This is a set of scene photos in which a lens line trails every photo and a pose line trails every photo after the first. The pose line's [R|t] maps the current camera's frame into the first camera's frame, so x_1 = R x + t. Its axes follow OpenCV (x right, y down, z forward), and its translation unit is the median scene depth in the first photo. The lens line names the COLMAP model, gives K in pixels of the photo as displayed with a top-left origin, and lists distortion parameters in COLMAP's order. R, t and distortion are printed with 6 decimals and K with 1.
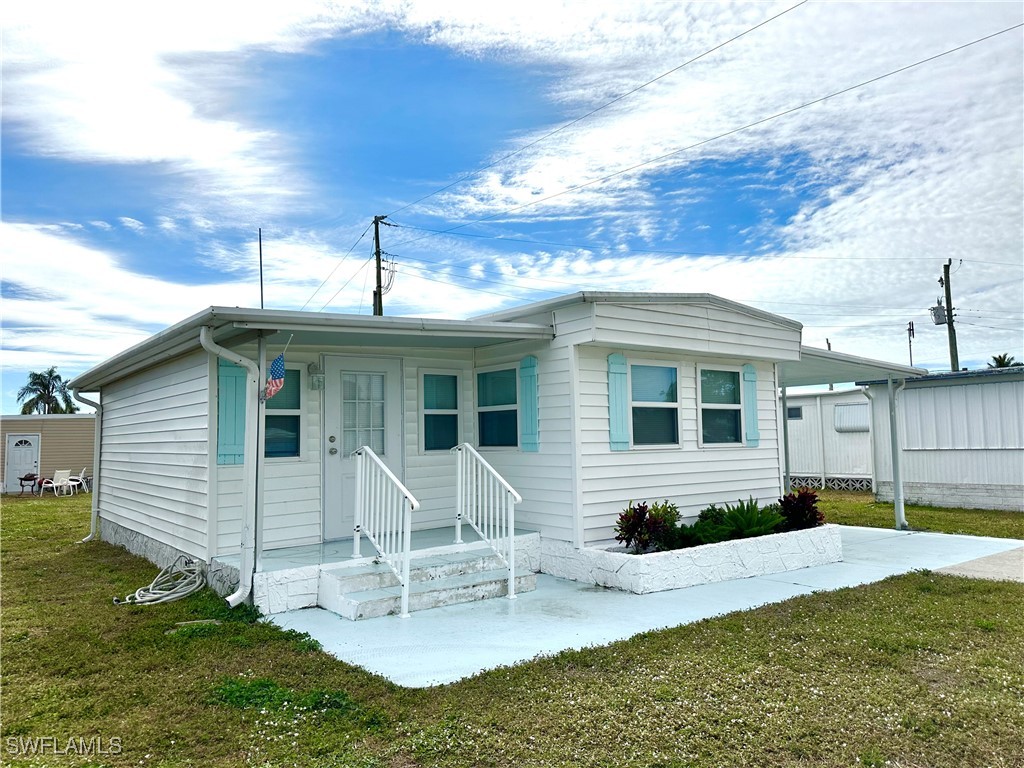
lens RADIAL K [[734.2, 0, 512.0], [0, 734.2, 384.0], [0, 0, 1]] dist [0.001965, 0.000182]
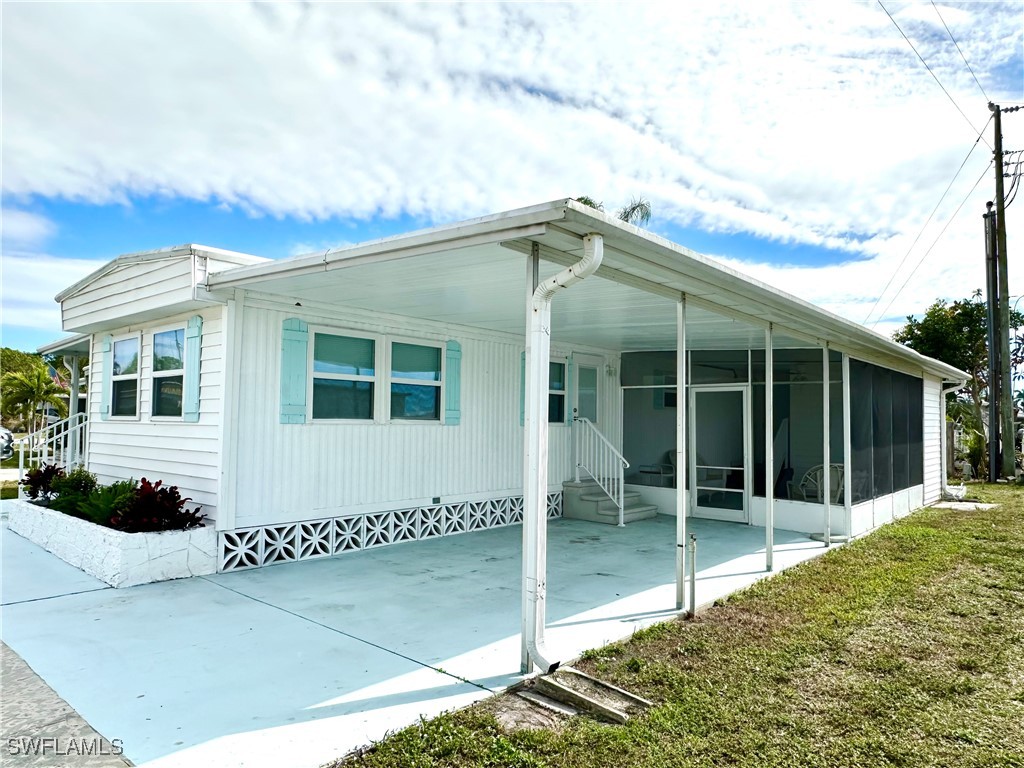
lens RADIAL K [[690.3, 0, 512.0], [0, 690.3, 384.0], [0, 0, 1]] dist [0.004892, -0.002056]
pose [[0.194809, -0.036835, -0.980149, 1.169078], [0.060558, 0.997840, -0.025464, 0.090538], [0.978970, -0.054395, 0.196619, 1.269347]]
